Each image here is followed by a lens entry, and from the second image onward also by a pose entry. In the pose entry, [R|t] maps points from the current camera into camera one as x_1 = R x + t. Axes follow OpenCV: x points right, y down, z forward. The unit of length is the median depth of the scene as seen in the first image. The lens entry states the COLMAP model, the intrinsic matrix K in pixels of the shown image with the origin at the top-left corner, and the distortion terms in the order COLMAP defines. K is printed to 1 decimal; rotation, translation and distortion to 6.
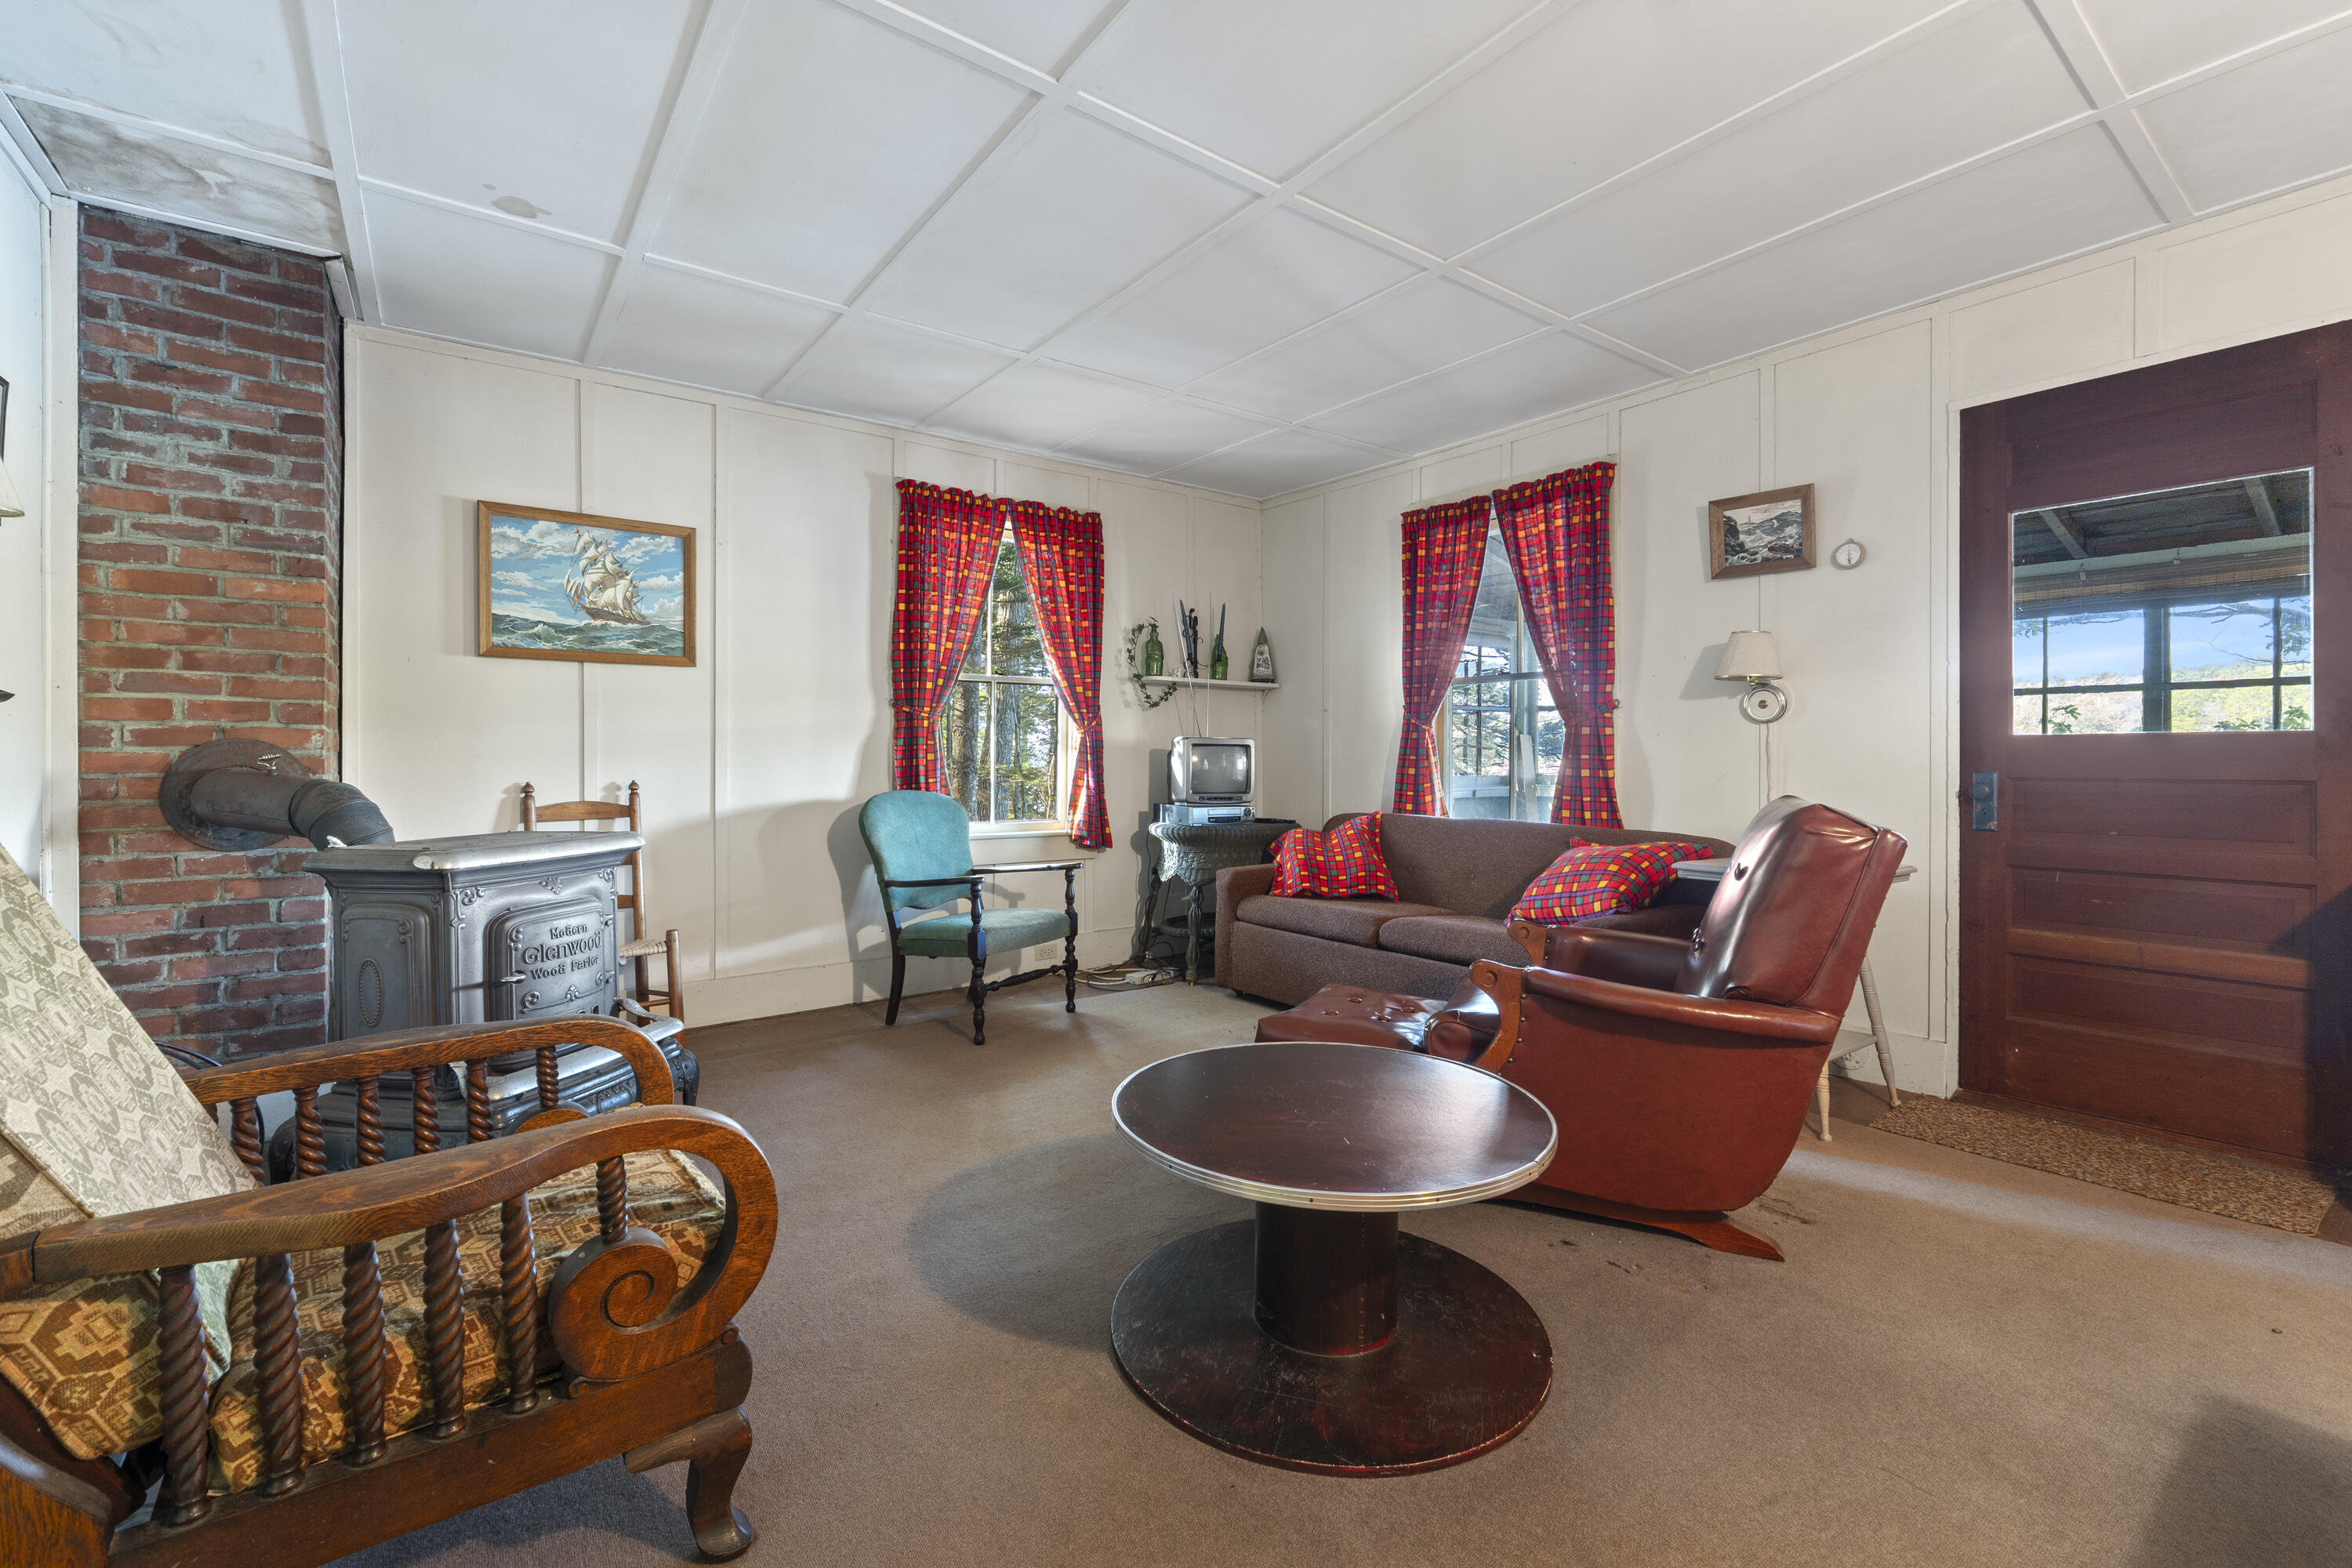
lens RADIAL K [[987.7, 0, 1180.6], [0, 987.7, 773.0], [0, 0, 1]] dist [-0.015201, 0.000855]
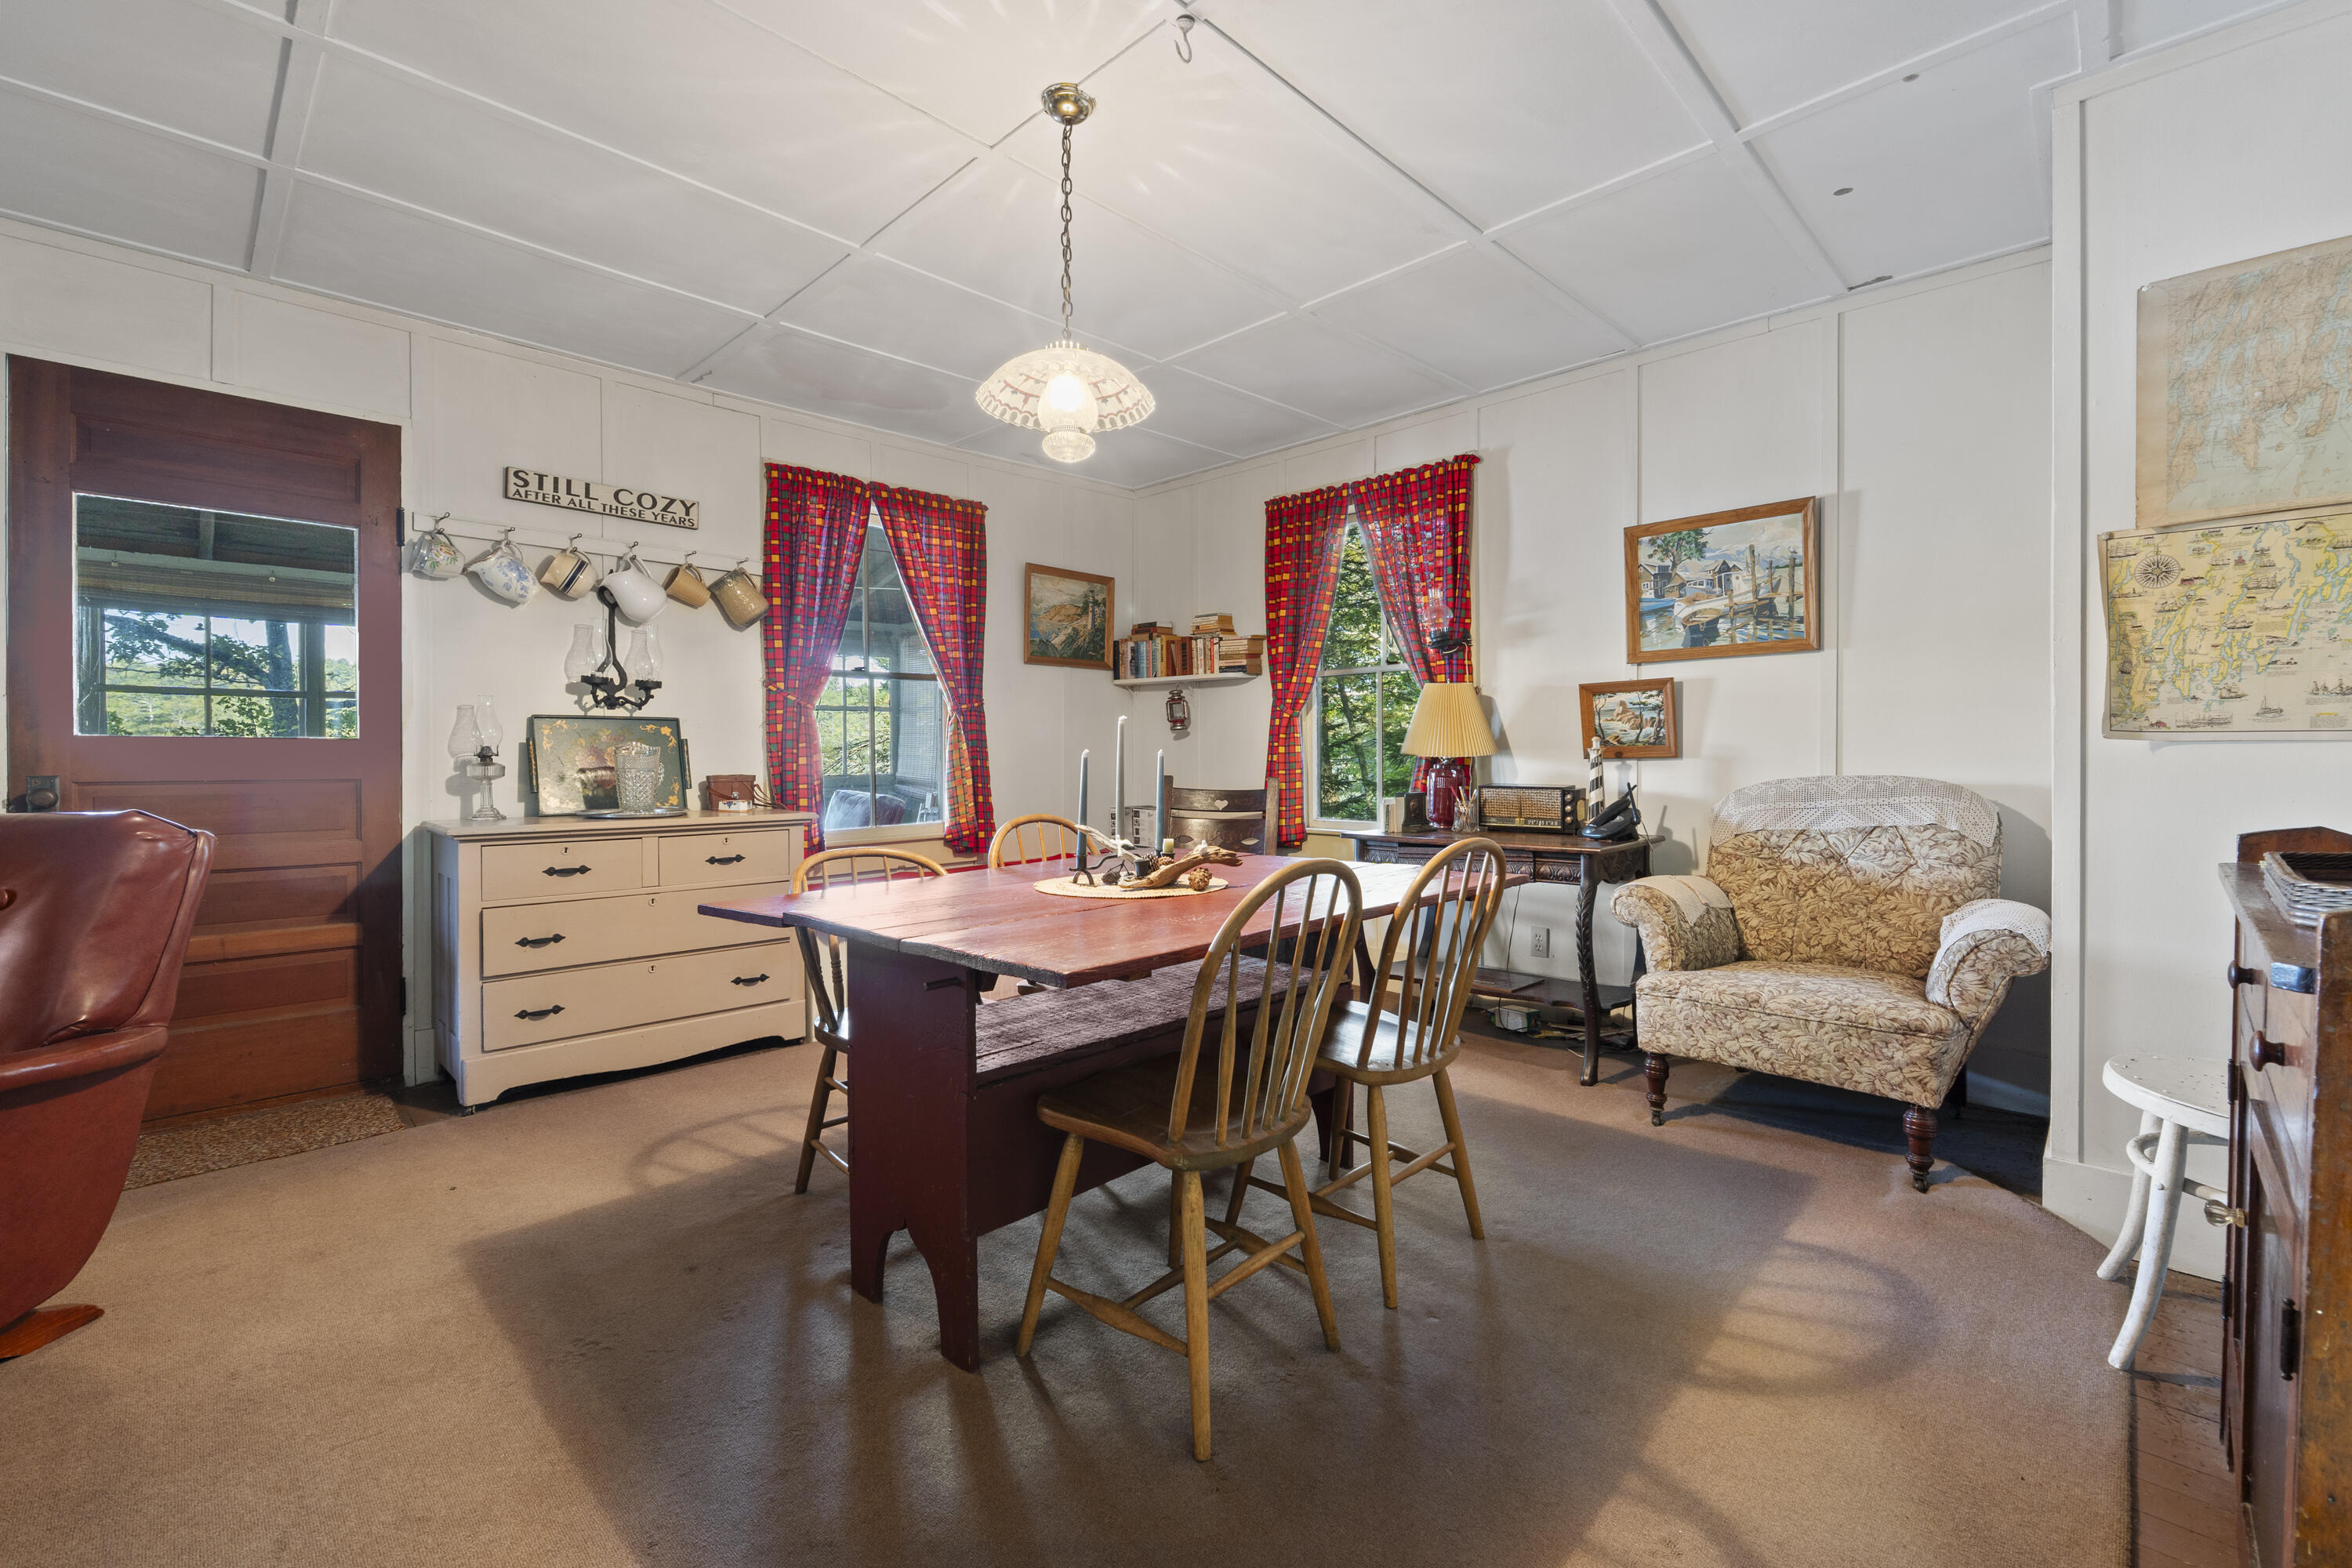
lens RADIAL K [[987.7, 0, 1182.1], [0, 987.7, 774.0], [0, 0, 1]] dist [-0.015201, 0.000855]
pose [[-0.178783, -0.008172, 0.983855, -0.264995], [0.012996, 0.999859, 0.010667, 0.001719], [-0.983803, 0.014693, -0.178652, 0.173110]]
